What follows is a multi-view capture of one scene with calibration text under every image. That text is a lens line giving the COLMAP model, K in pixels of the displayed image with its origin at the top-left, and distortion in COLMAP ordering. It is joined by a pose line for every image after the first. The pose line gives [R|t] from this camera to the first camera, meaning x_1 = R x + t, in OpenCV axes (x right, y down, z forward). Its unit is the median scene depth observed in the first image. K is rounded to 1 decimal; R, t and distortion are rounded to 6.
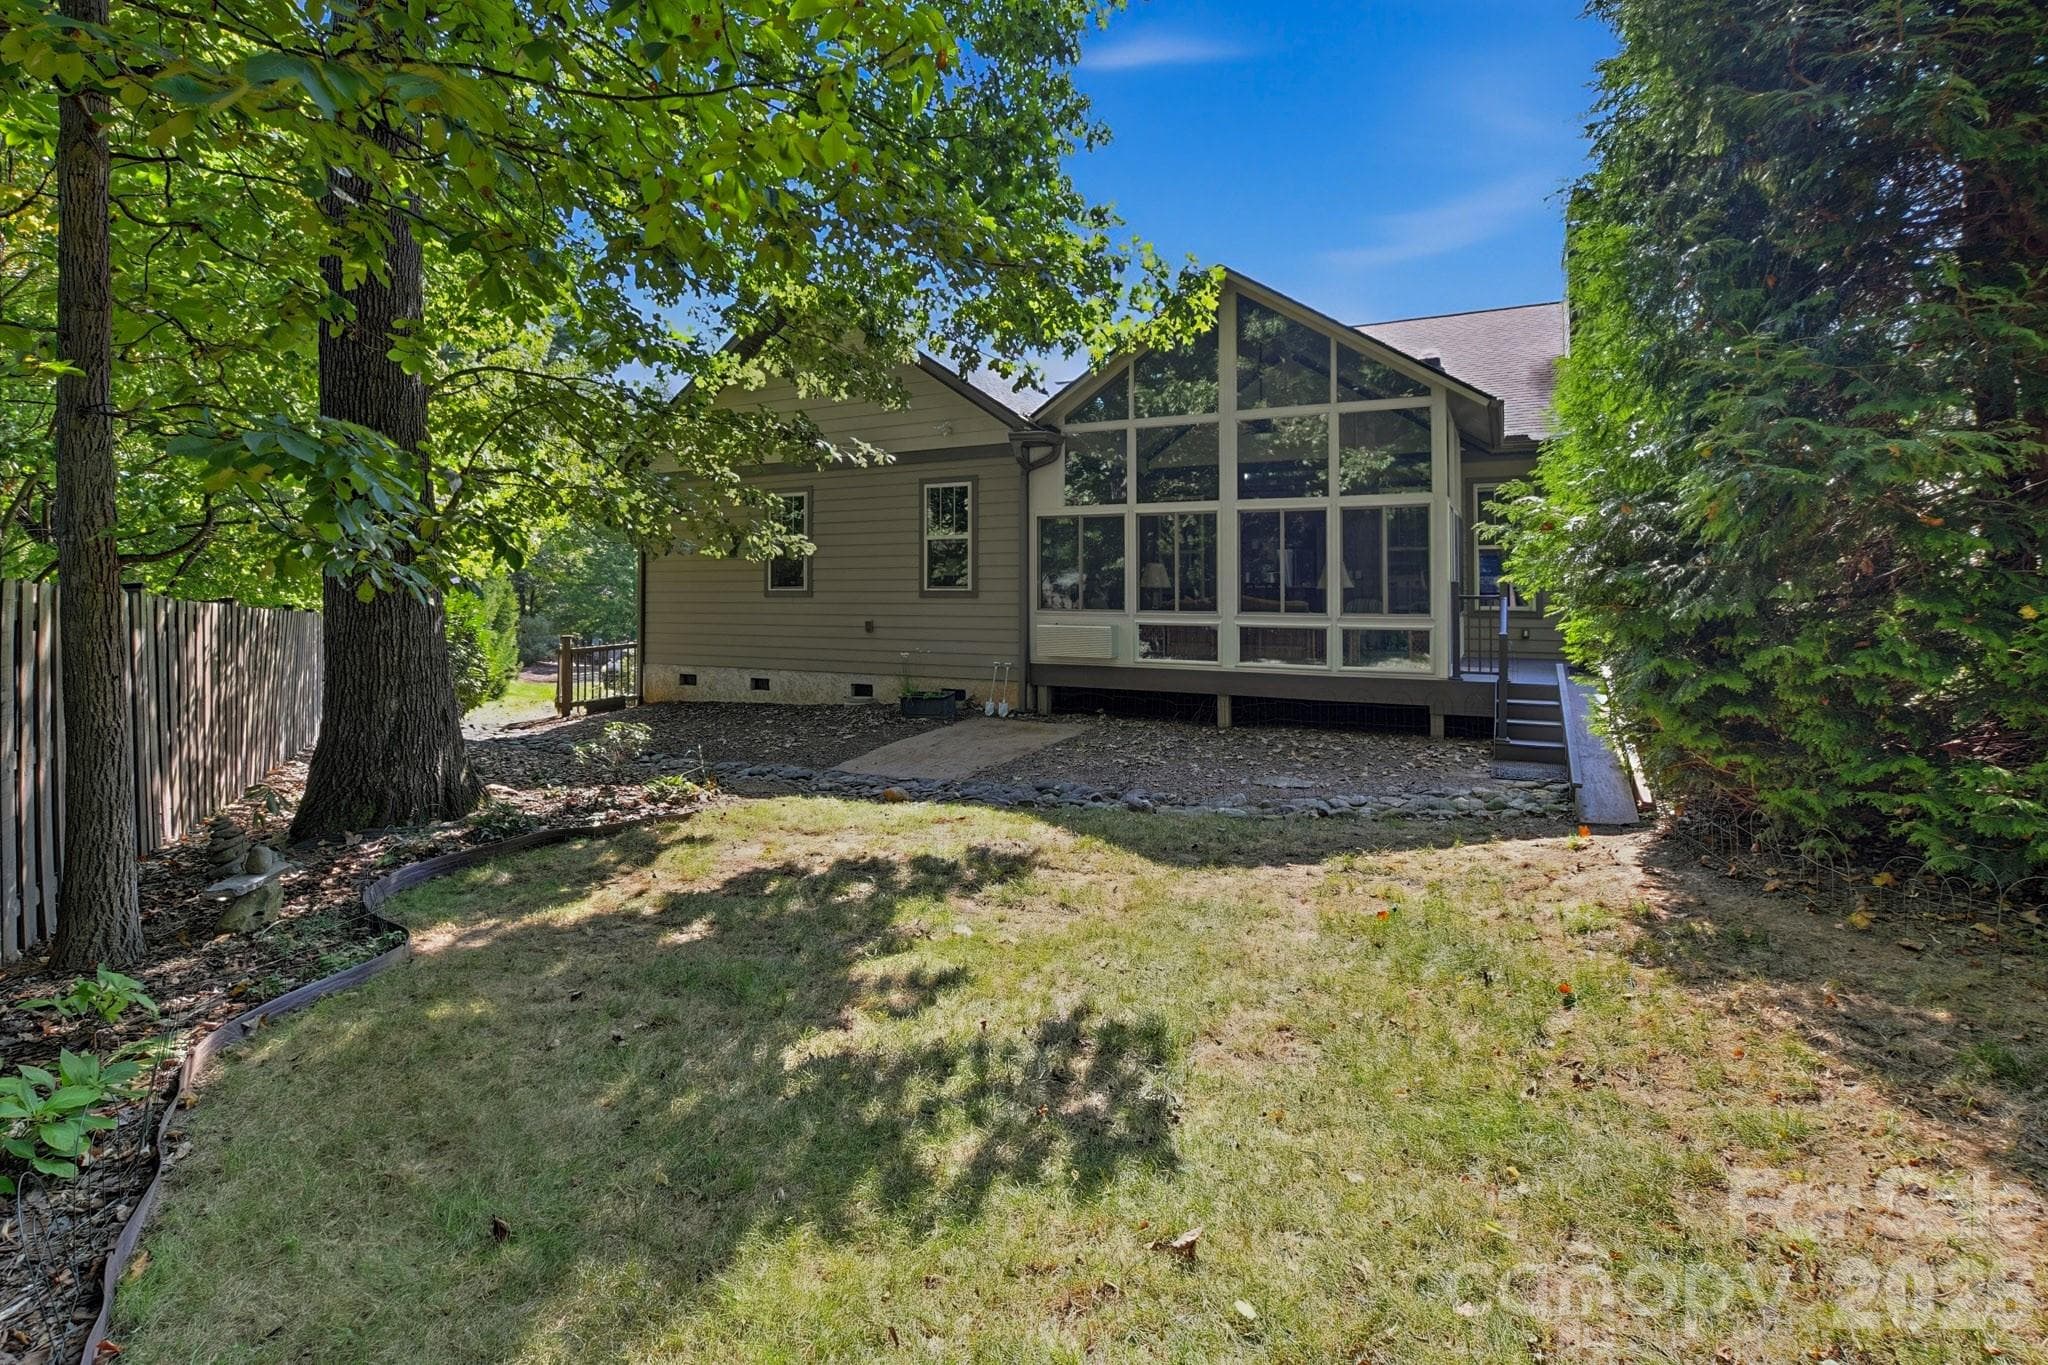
lens RADIAL K [[914.2, 0, 1014.4], [0, 914.2, 691.3], [0, 0, 1]] dist [-0.029051, -0.000287]
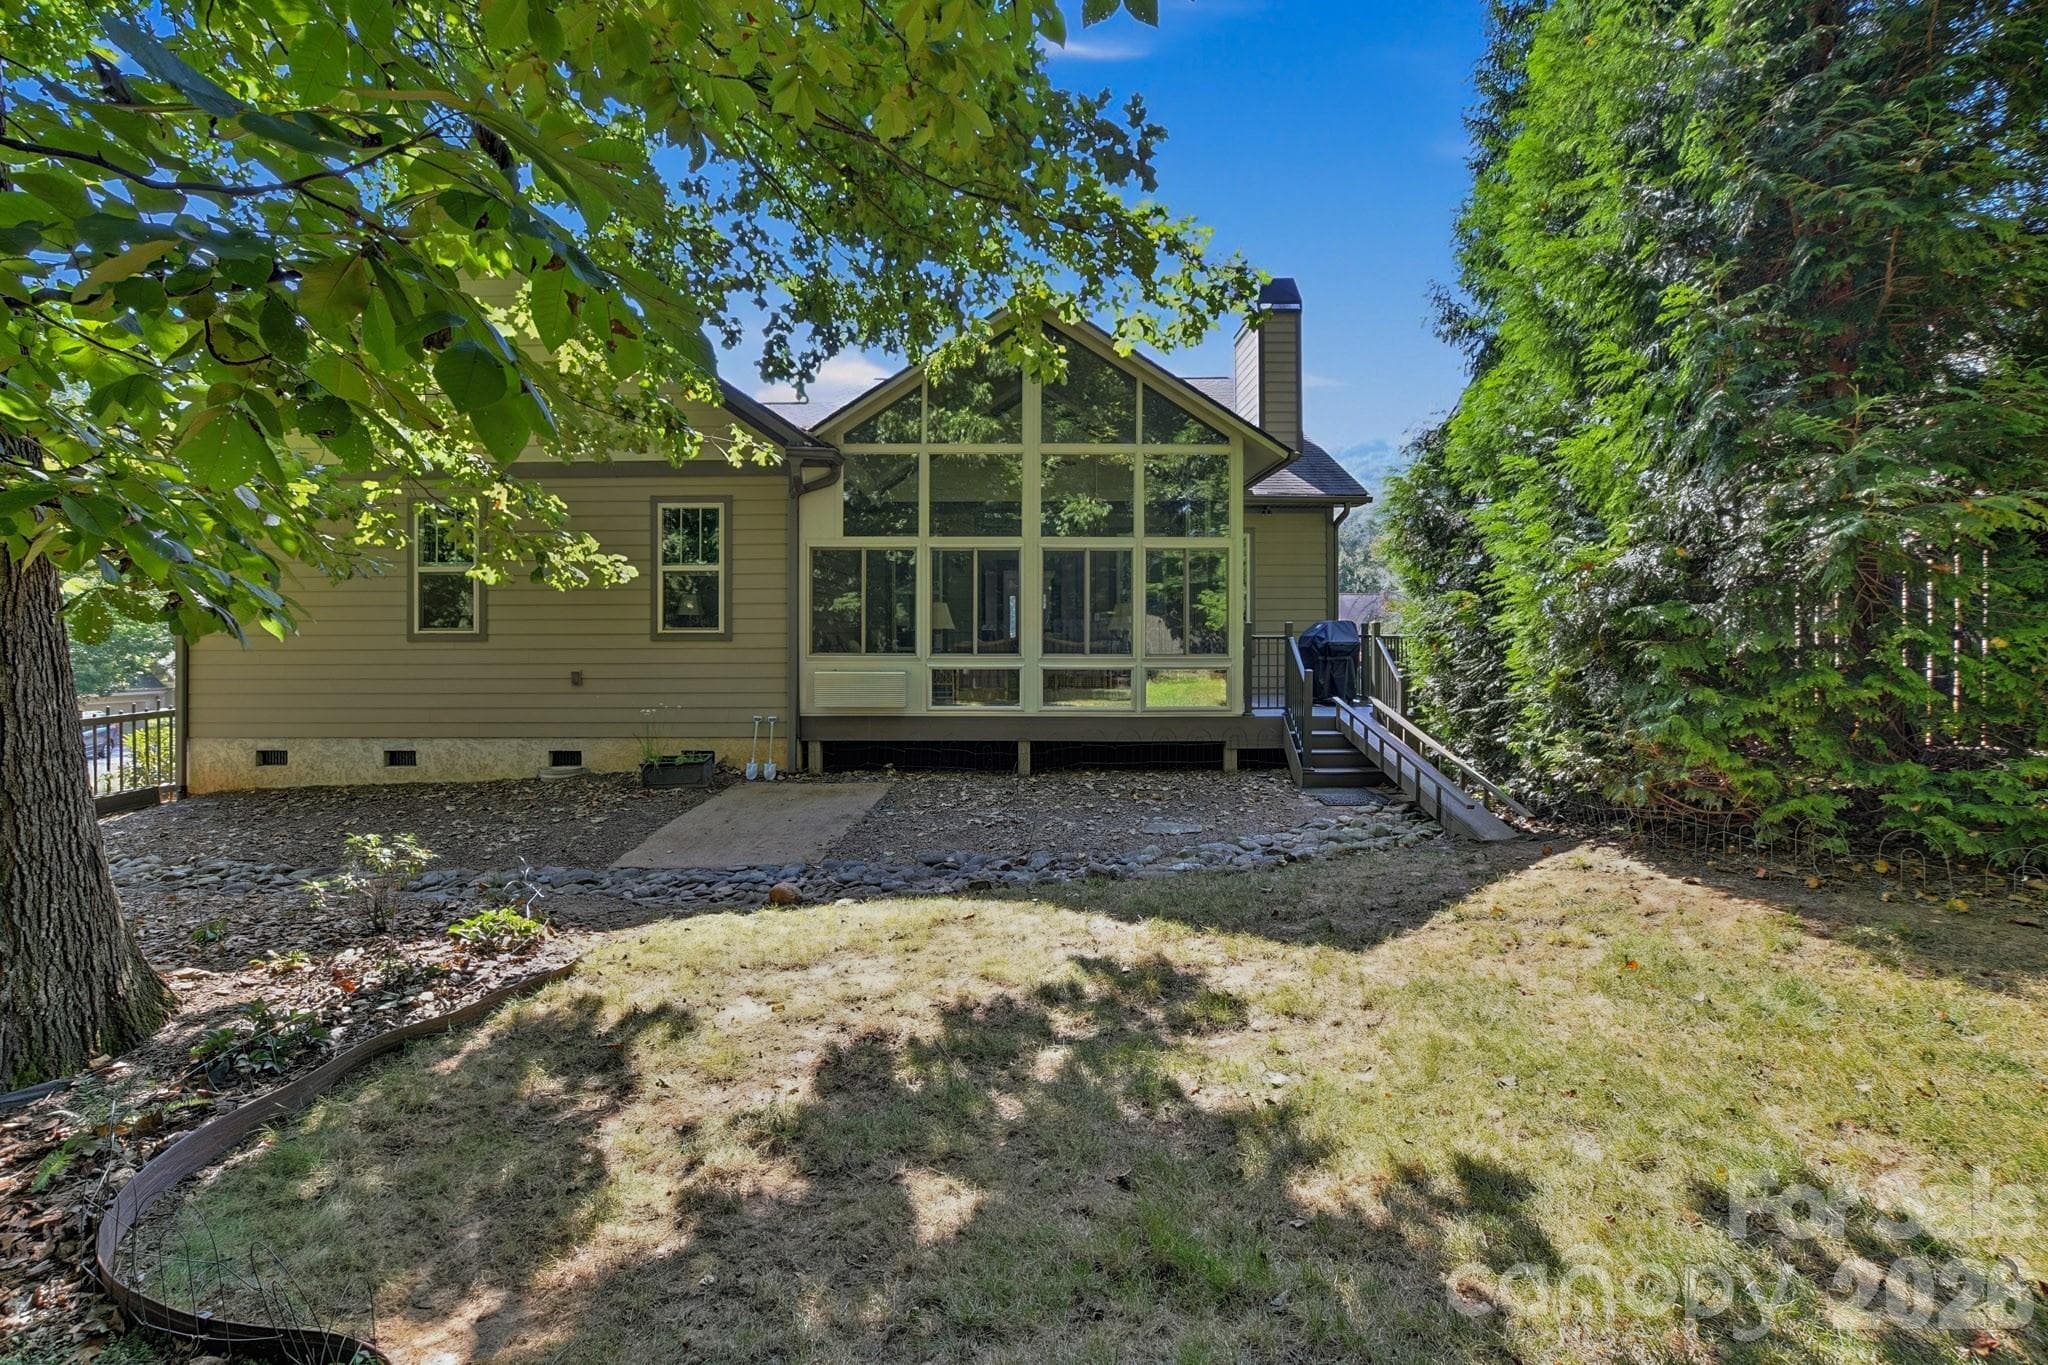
lens RADIAL K [[907.3, 0, 1024.1], [0, 907.3, 723.0], [0, 0, 1]] dist [-0.012939, -0.000148]
pose [[0.900220, -0.044028, 0.433204, -0.177210], [0.049993, 0.998747, -0.002383, -0.012219], [-0.432556, 0.023802, 0.901293, 0.140377]]
